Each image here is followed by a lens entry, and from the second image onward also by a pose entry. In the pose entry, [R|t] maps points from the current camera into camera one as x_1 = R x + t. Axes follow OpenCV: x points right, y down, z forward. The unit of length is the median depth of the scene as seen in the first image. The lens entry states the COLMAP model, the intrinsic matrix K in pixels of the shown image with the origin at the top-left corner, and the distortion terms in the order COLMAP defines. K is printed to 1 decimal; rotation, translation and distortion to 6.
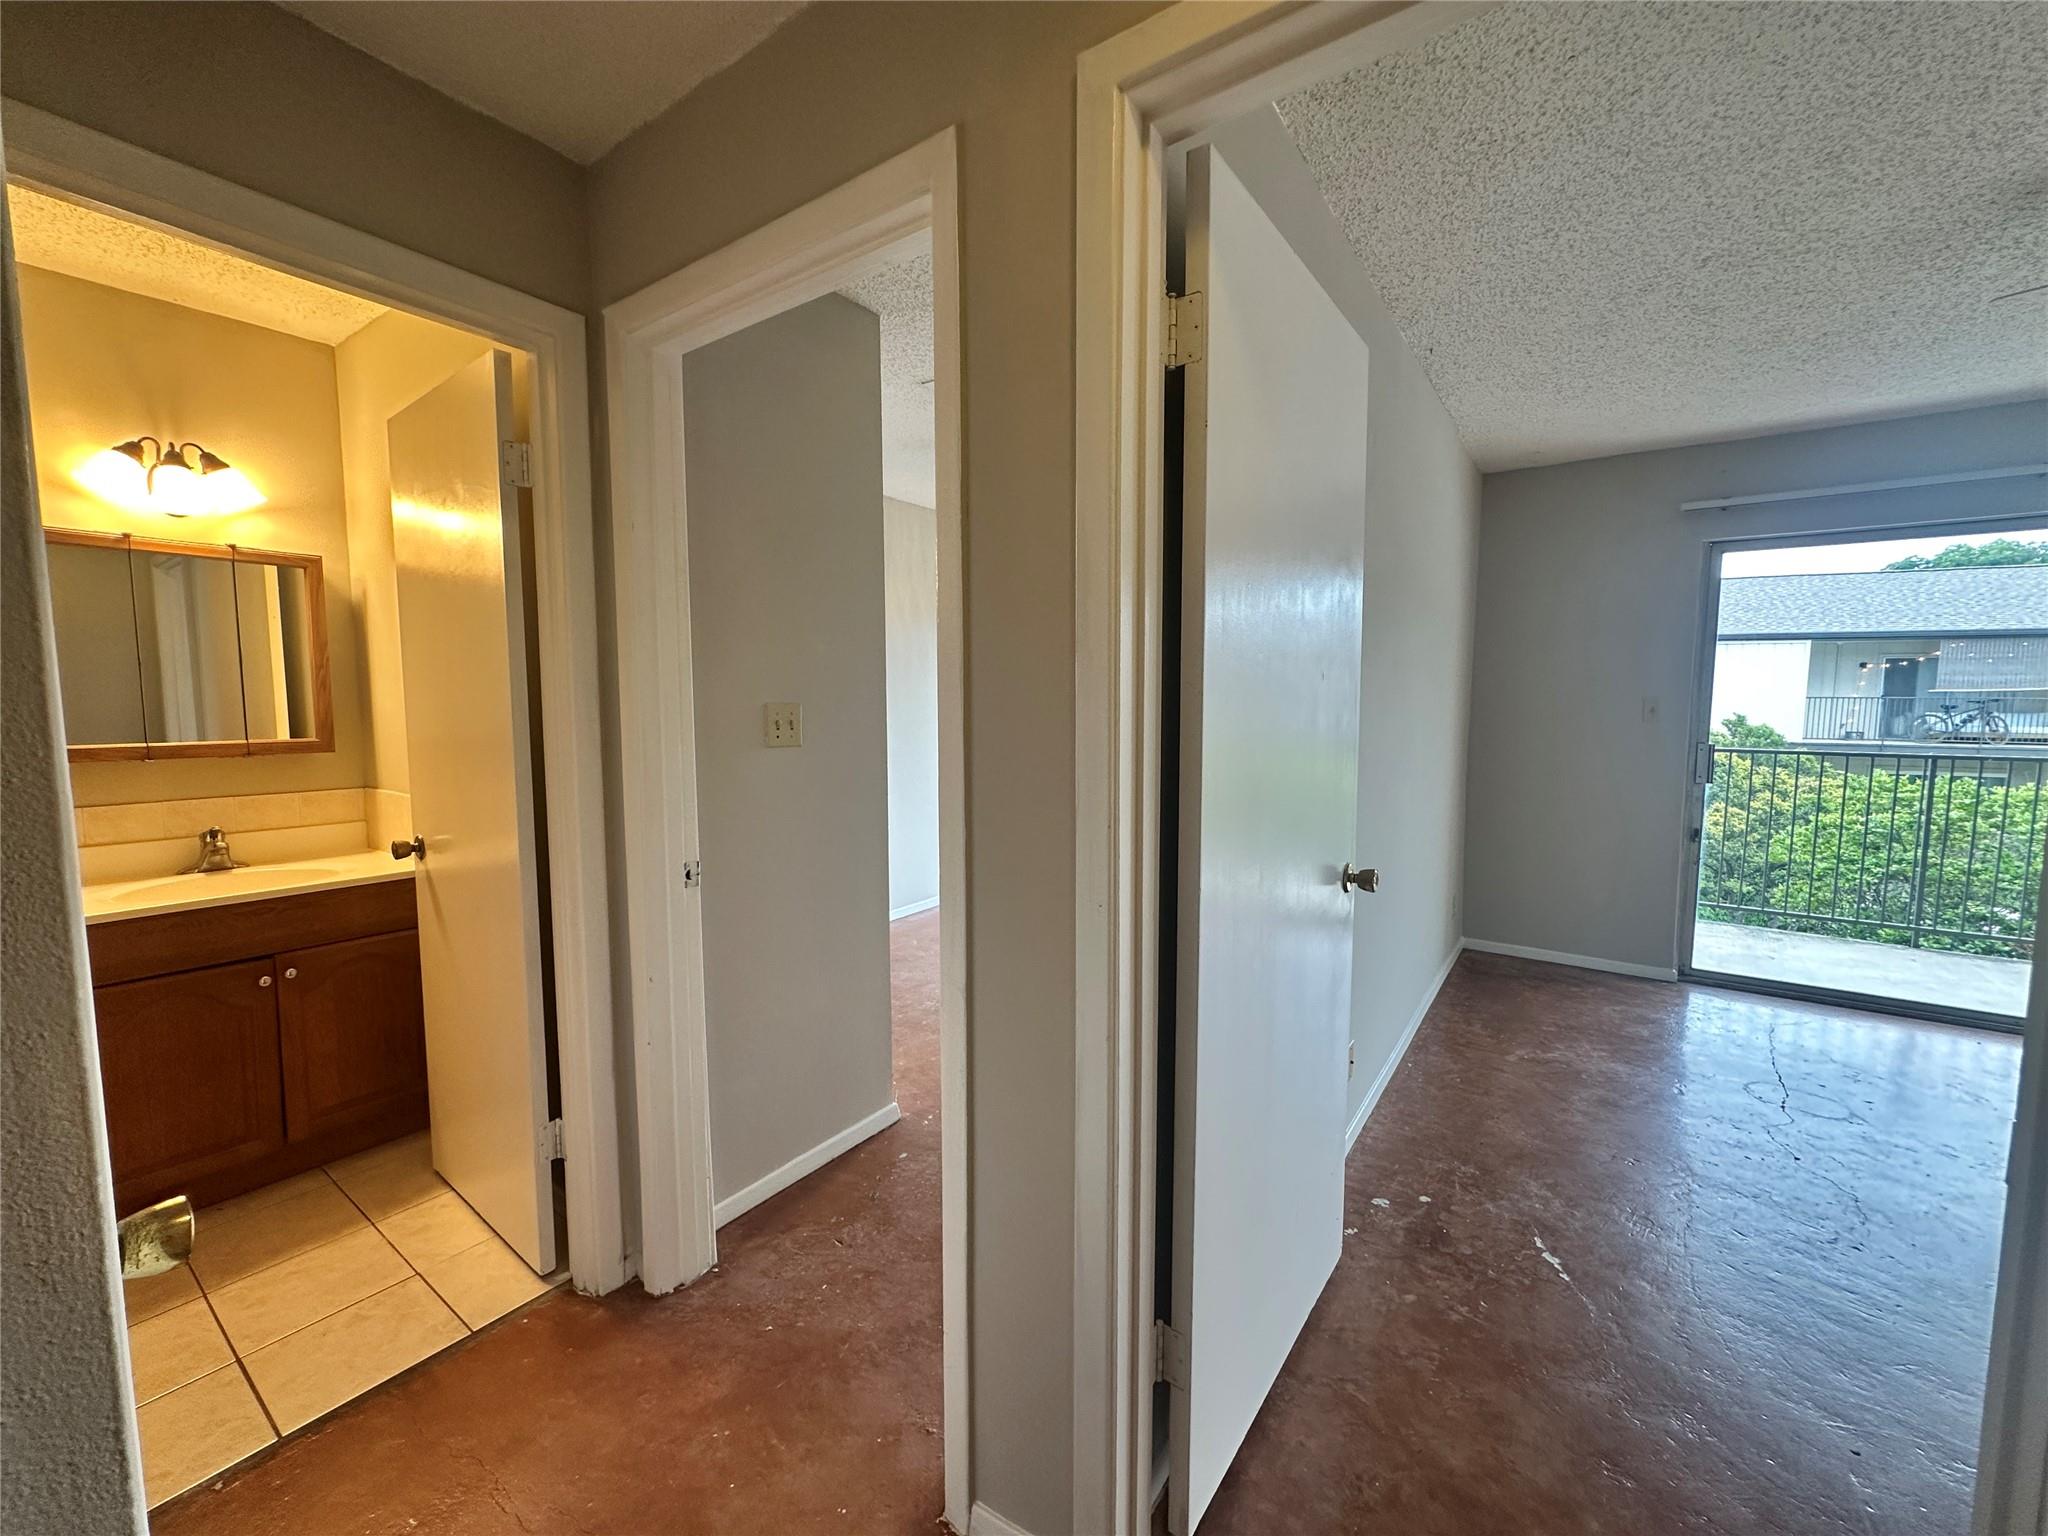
lens RADIAL K [[818.6, 0, 1023.0], [0, 818.6, 763.2], [0, 0, 1]] dist [-0.006396, 0.001652]
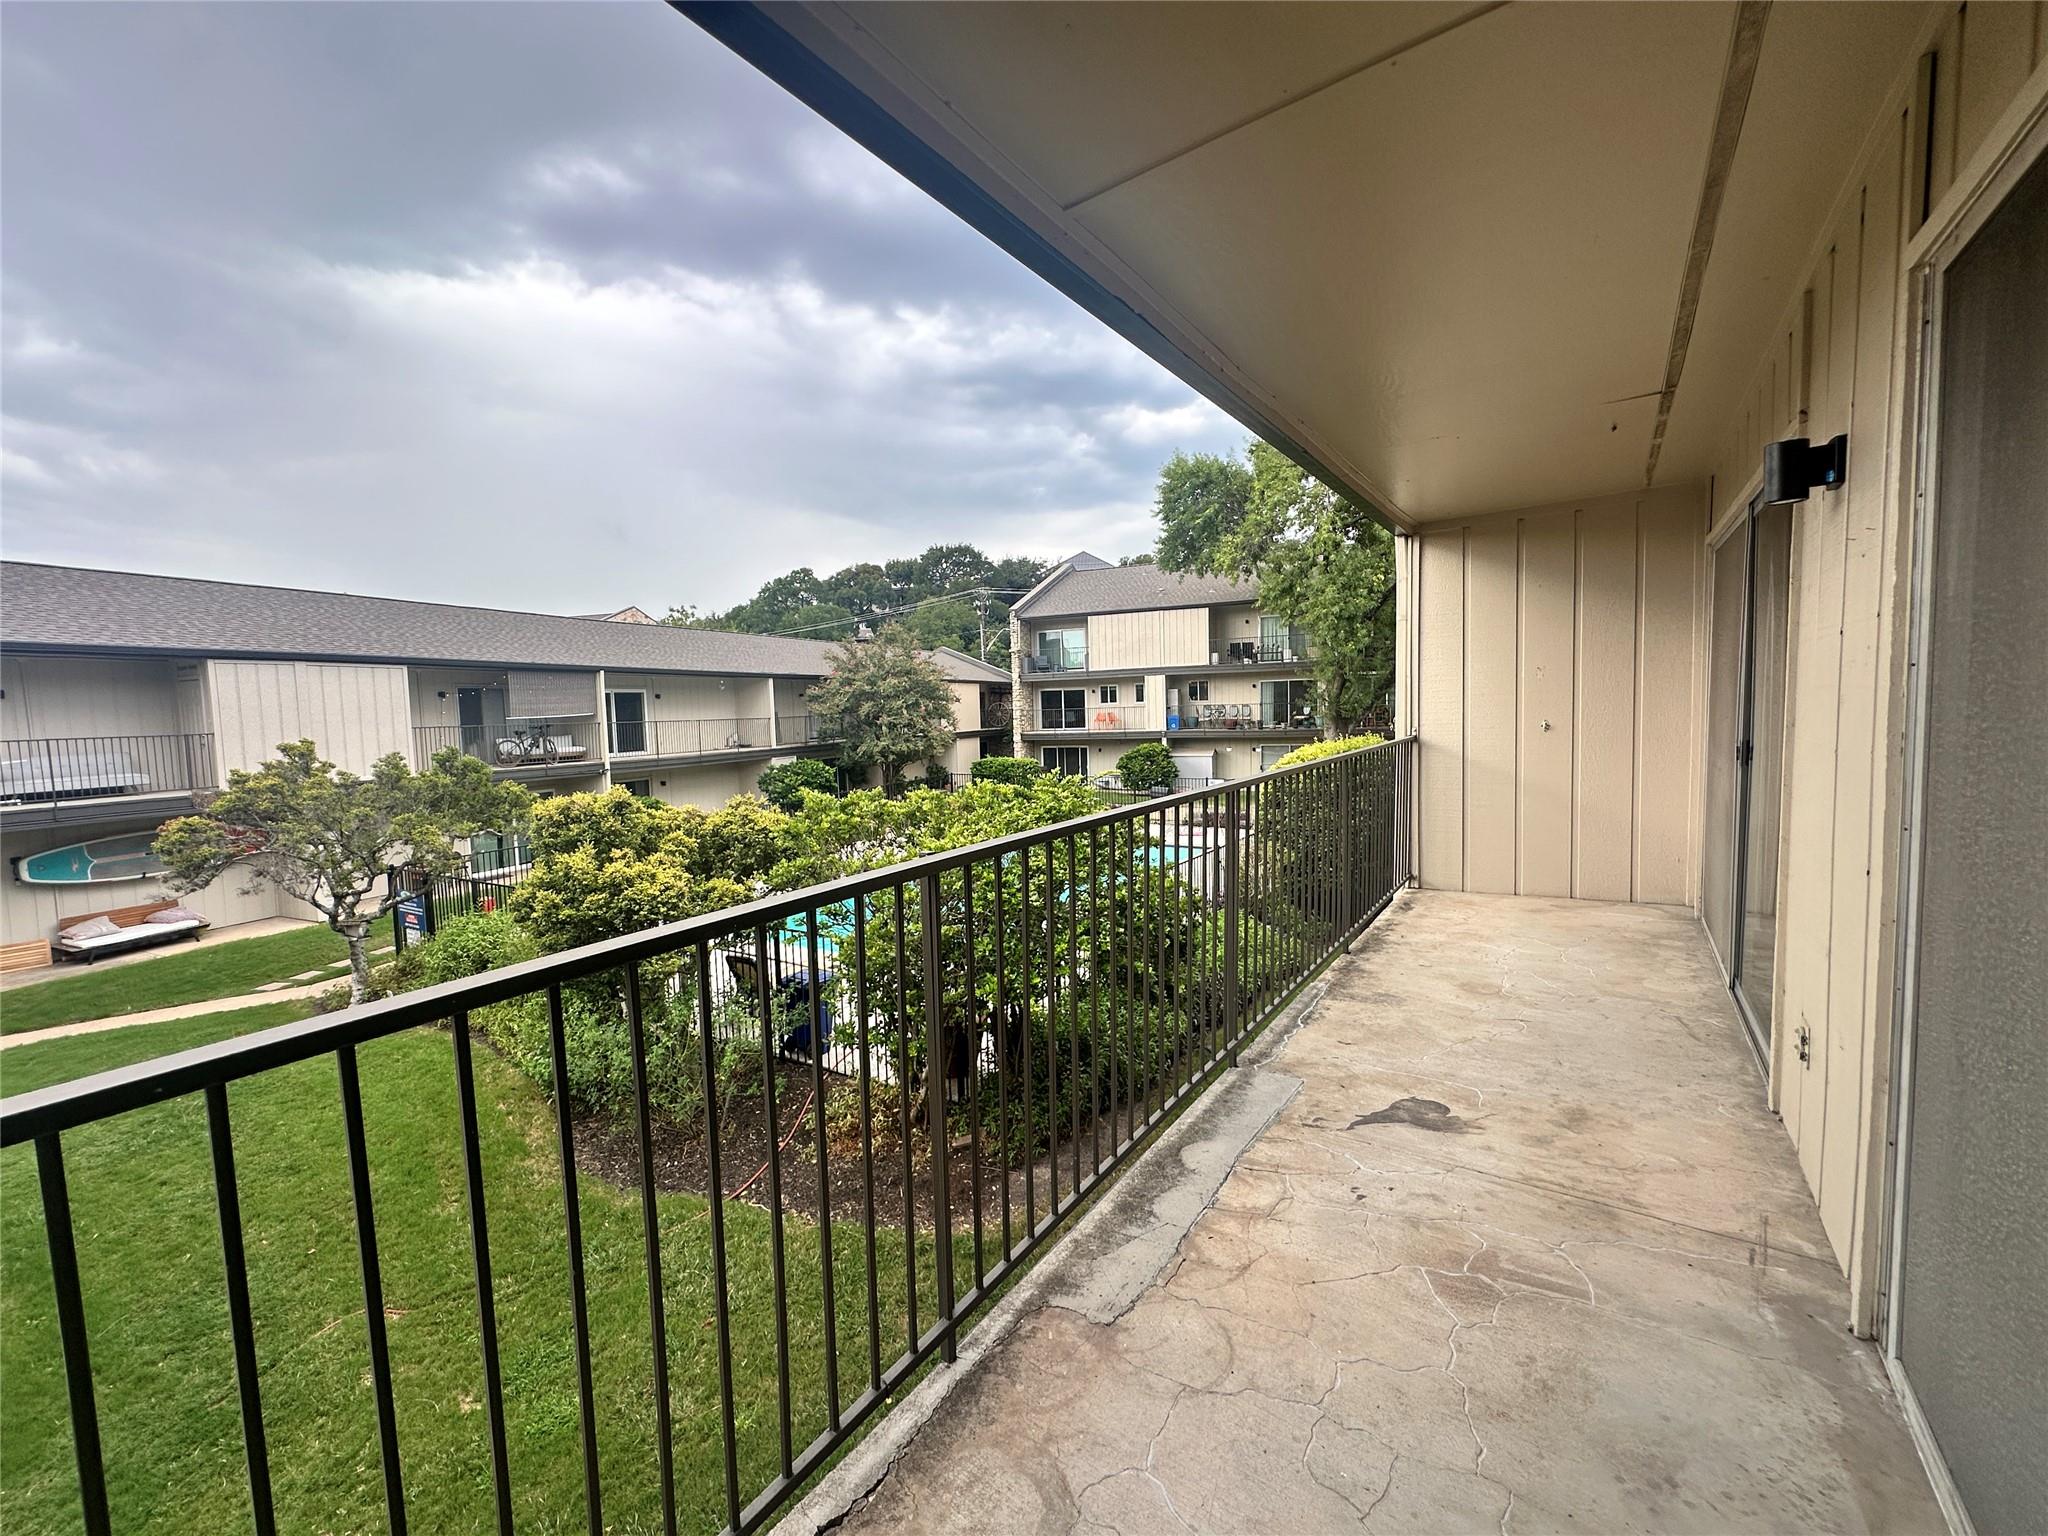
lens RADIAL K [[818.6, 0, 1012.5], [0, 818.6, 766.3], [0, 0, 1]] dist [-0.006396, 0.001652]
pose [[0.001093, -0.072141, 0.997394, 0.183015], [0.116354, 0.990629, 0.071524, -0.122239], [-0.993207, 0.115973, 0.009477, 1.588300]]
